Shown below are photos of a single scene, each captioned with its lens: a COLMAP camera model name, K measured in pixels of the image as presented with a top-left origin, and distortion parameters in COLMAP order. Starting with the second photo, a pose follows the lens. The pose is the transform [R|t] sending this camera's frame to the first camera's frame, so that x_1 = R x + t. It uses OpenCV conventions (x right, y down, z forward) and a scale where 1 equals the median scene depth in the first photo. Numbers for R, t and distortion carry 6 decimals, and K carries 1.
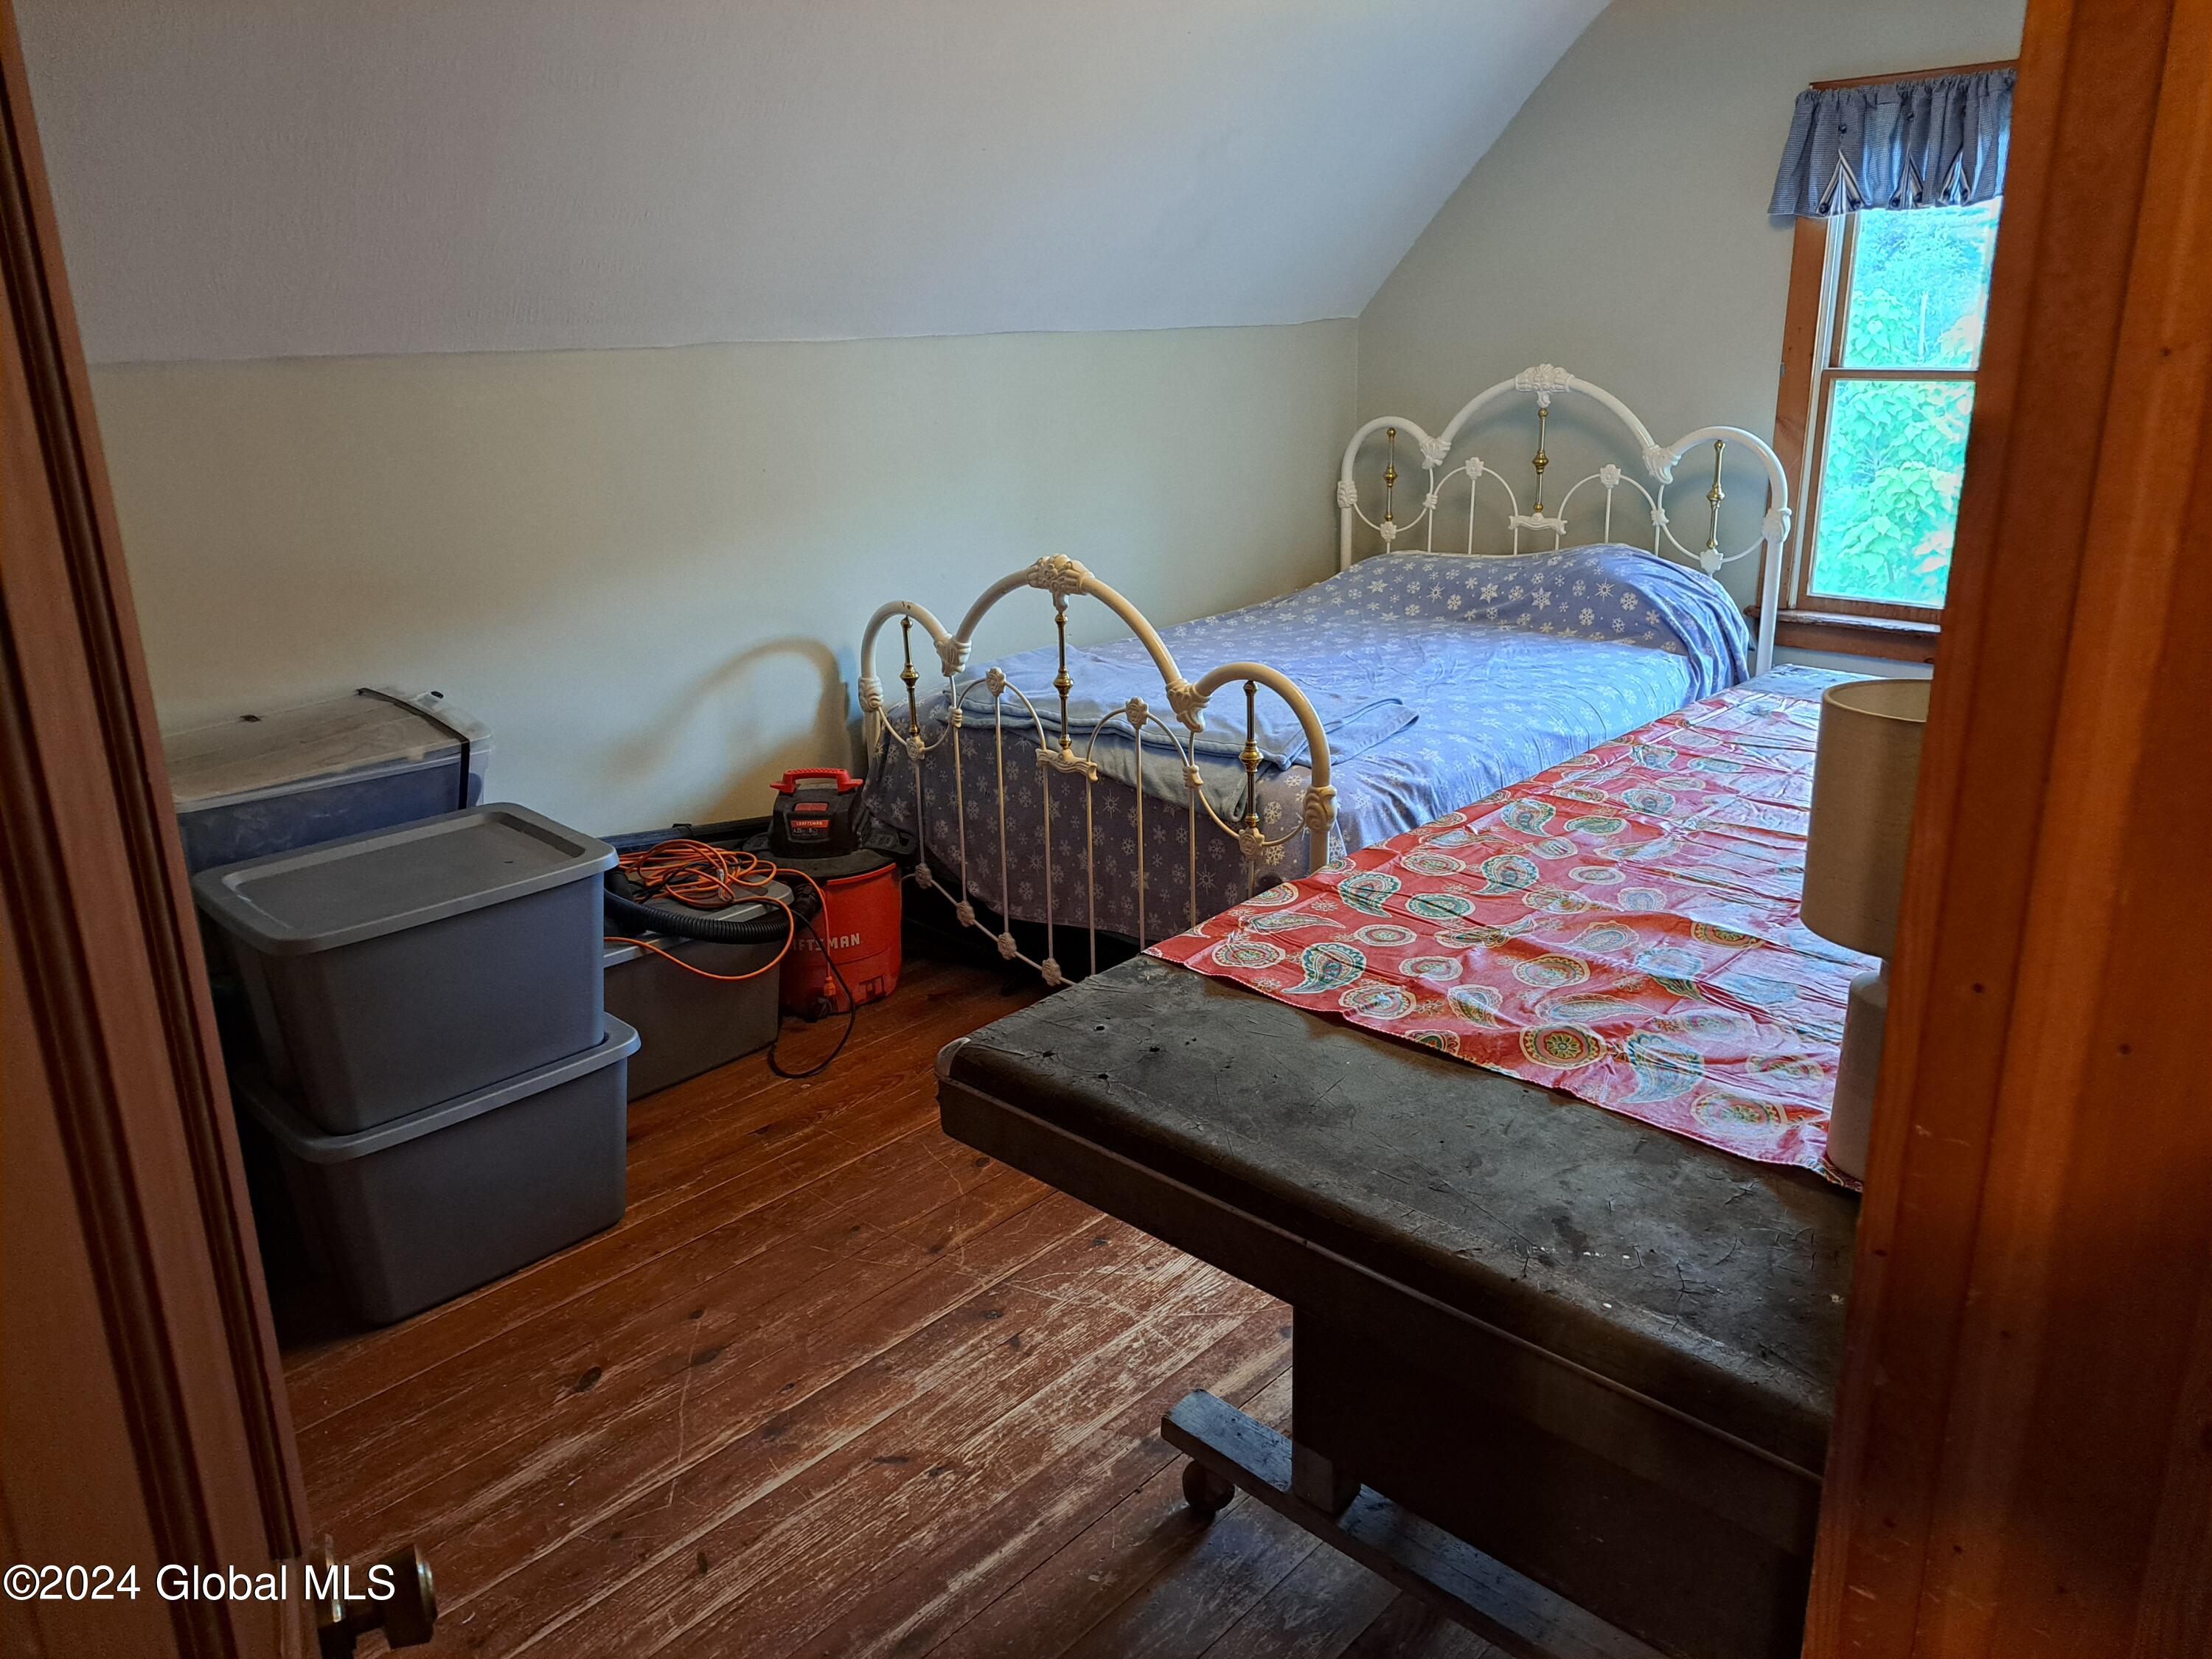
lens RADIAL K [[1582.0, 0, 1119.2], [0, 1582.0, 824.5], [0, 0, 1]] dist [0.048925, -0.036246]
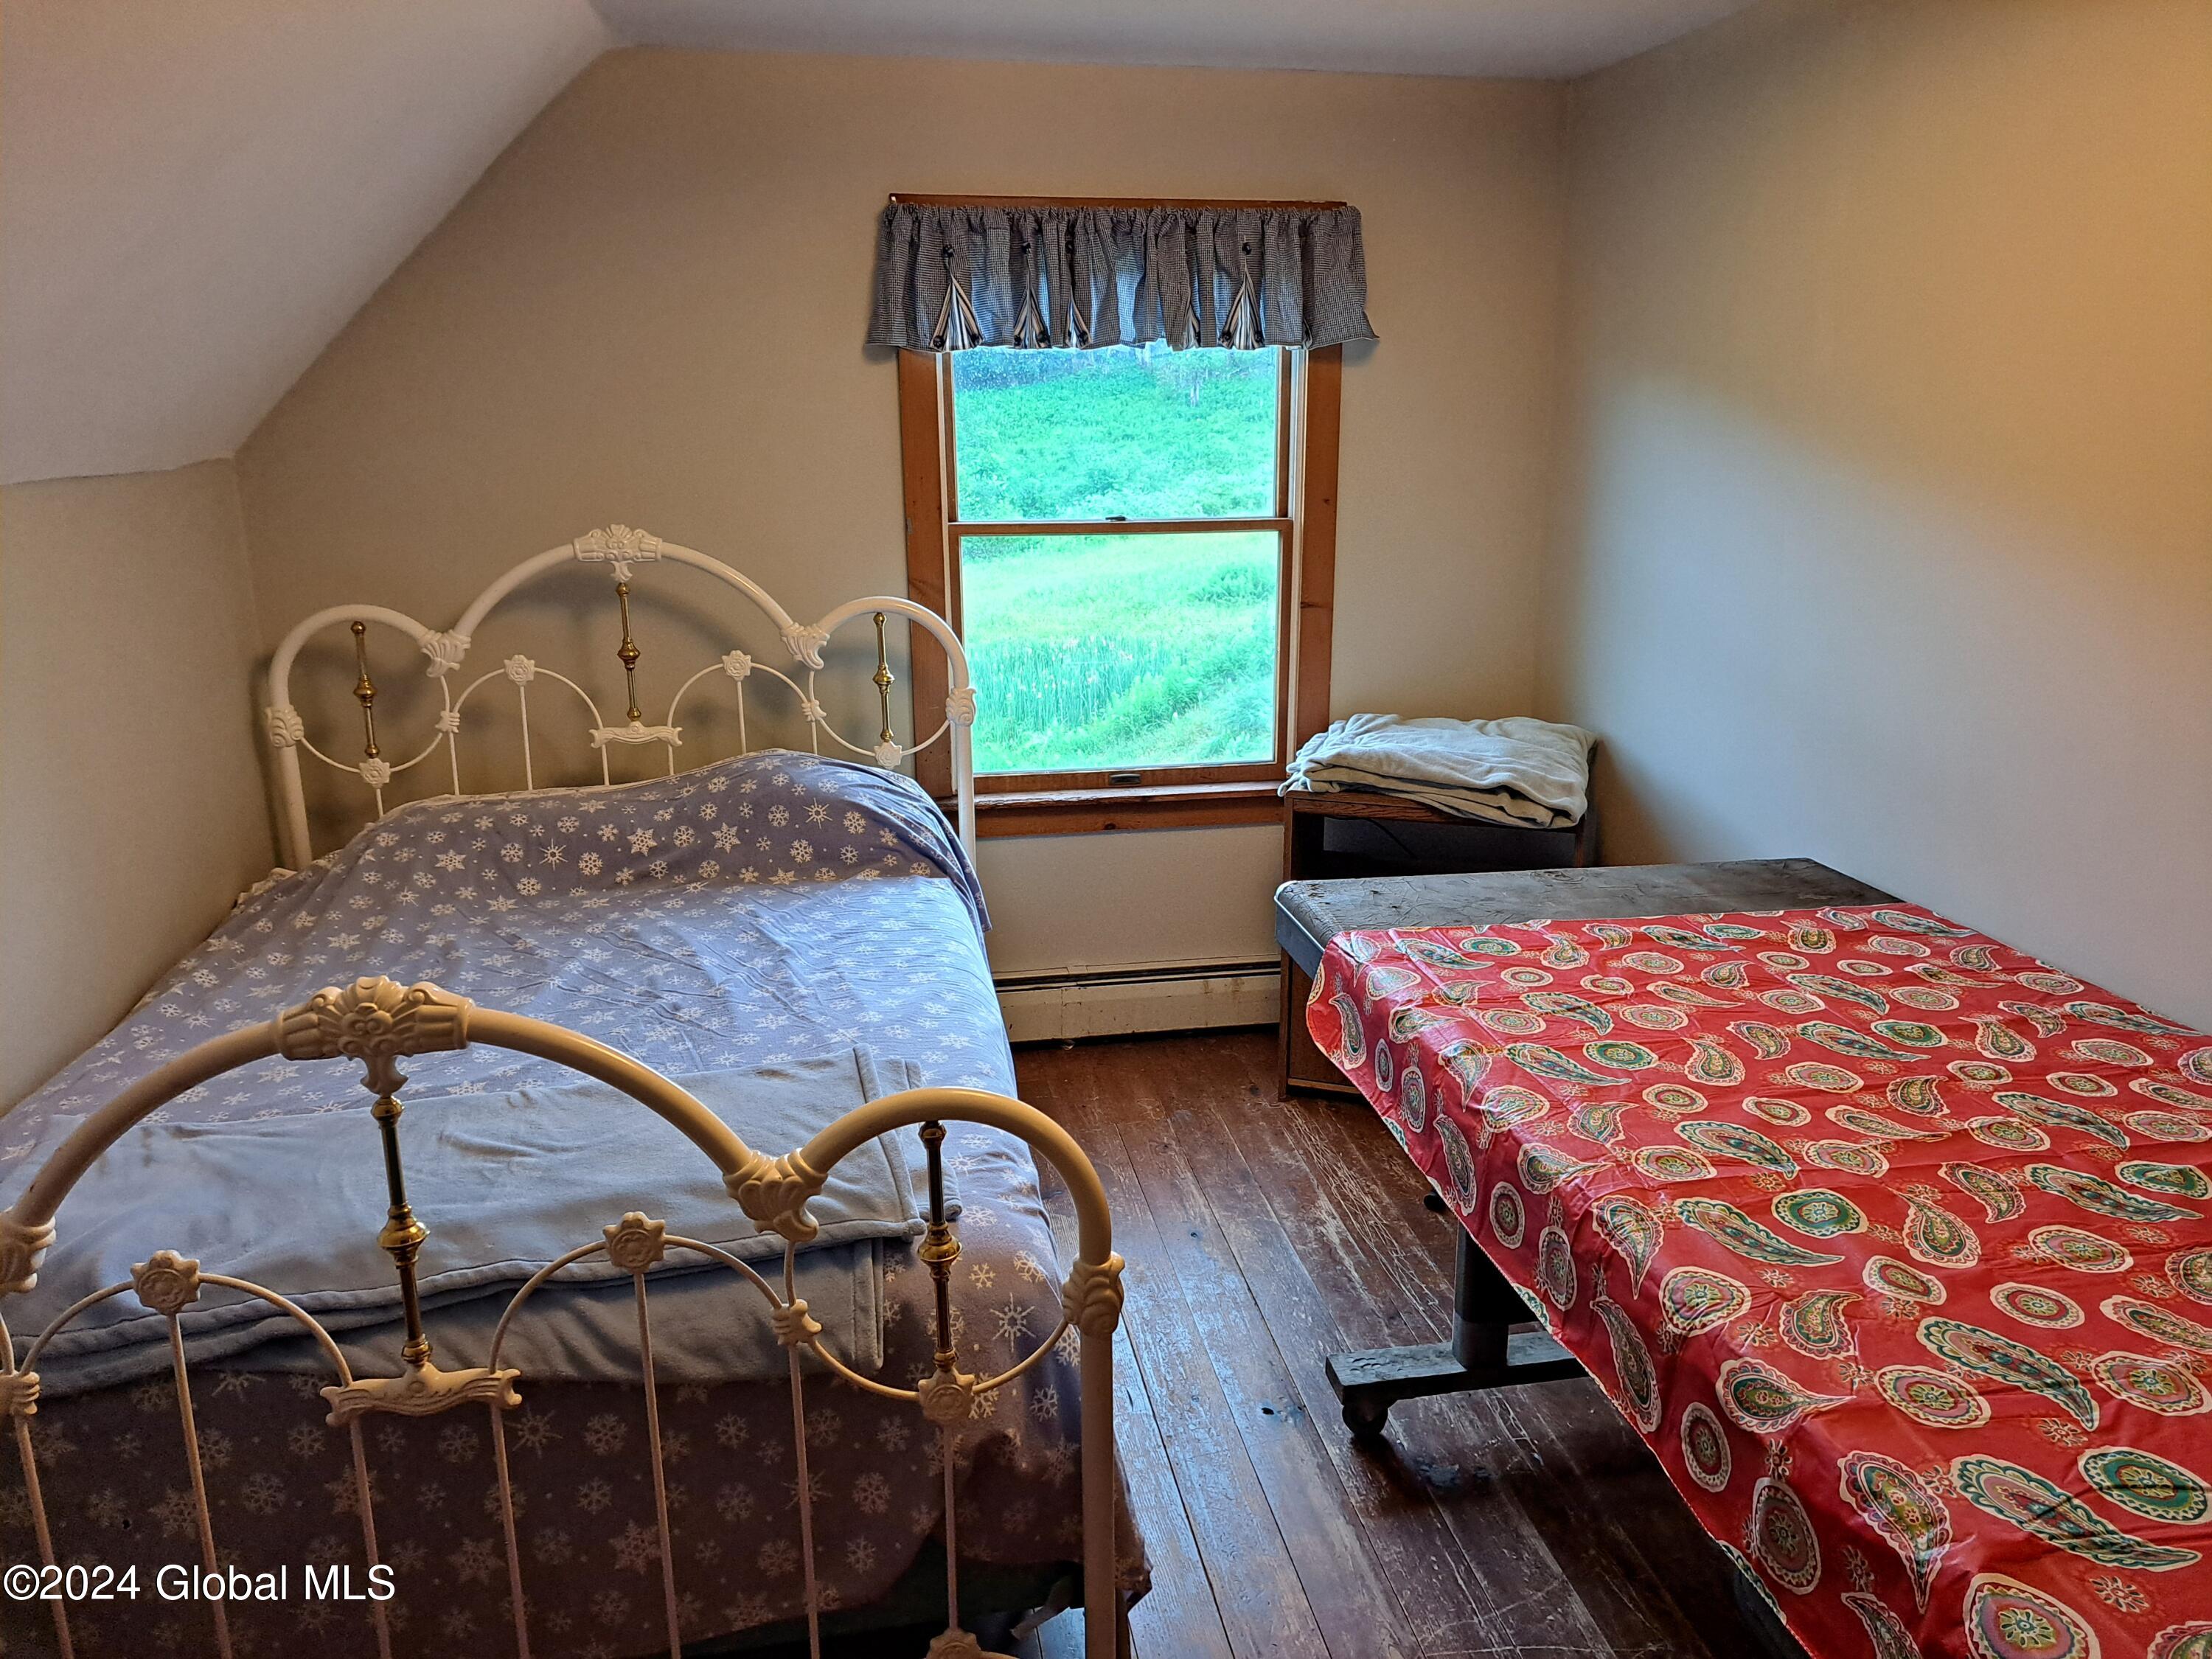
lens RADIAL K [[1582.0, 0, 1110.6], [0, 1582.0, 820.4], [0, 0, 1]] dist [0.048925, -0.036246]
pose [[0.589885, -0.184256, 0.786184, -0.214508], [0.242010, 0.969203, 0.045567, -0.147307], [-0.770368, 0.163385, 0.616311, 0.430725]]
